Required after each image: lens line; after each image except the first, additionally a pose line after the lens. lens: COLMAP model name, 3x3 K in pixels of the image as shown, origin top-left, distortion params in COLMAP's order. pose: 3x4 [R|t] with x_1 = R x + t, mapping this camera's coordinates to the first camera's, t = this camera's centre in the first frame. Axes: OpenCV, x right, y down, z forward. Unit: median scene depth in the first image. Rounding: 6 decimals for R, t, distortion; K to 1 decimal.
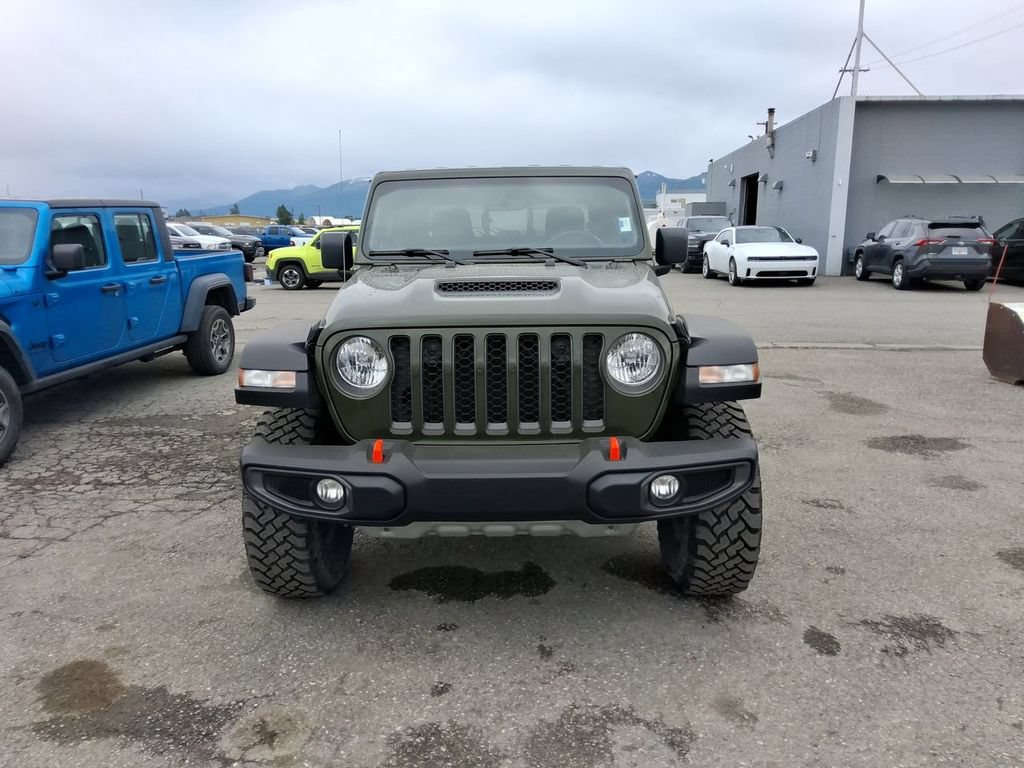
lens RADIAL K [[764.7, 0, 507.6], [0, 764.7, 365.4], [0, 0, 1]] dist [0.040724, -0.064608]
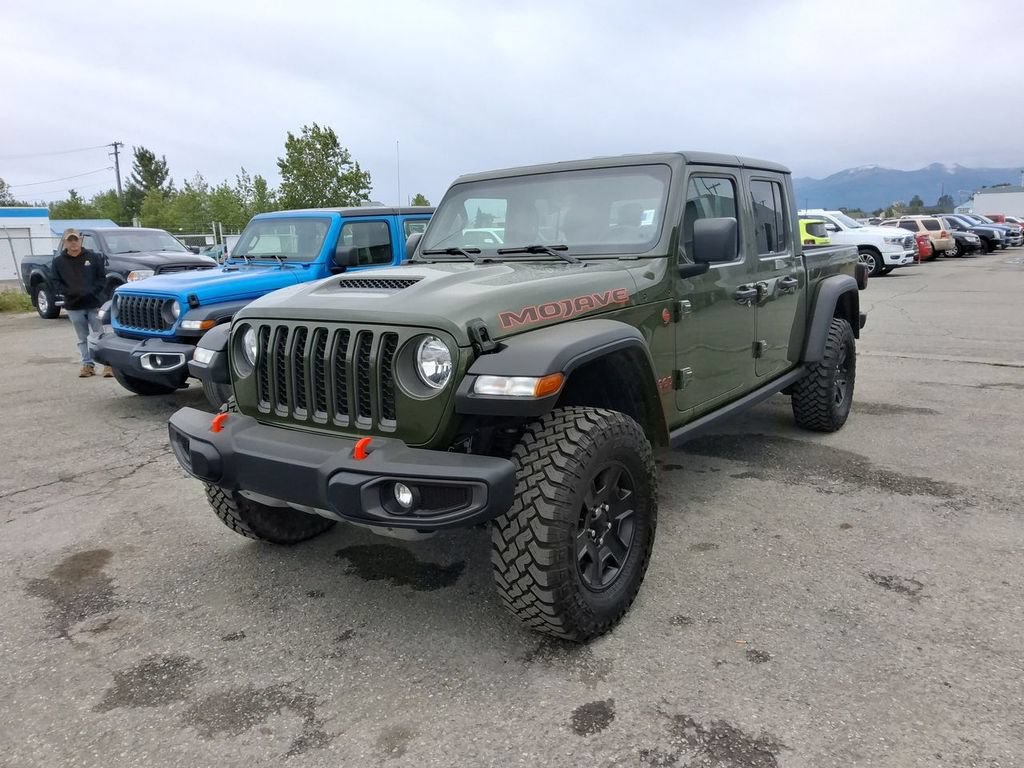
lens RADIAL K [[764.7, 0, 507.6], [0, 764.7, 365.4], [0, 0, 1]] dist [0.040724, -0.064608]
pose [[0.821281, 0.077009, -0.565303, 0.805115], [-0.073971, 0.996858, 0.028332, -0.038763], [0.565709, 0.018547, 0.824397, 0.265313]]
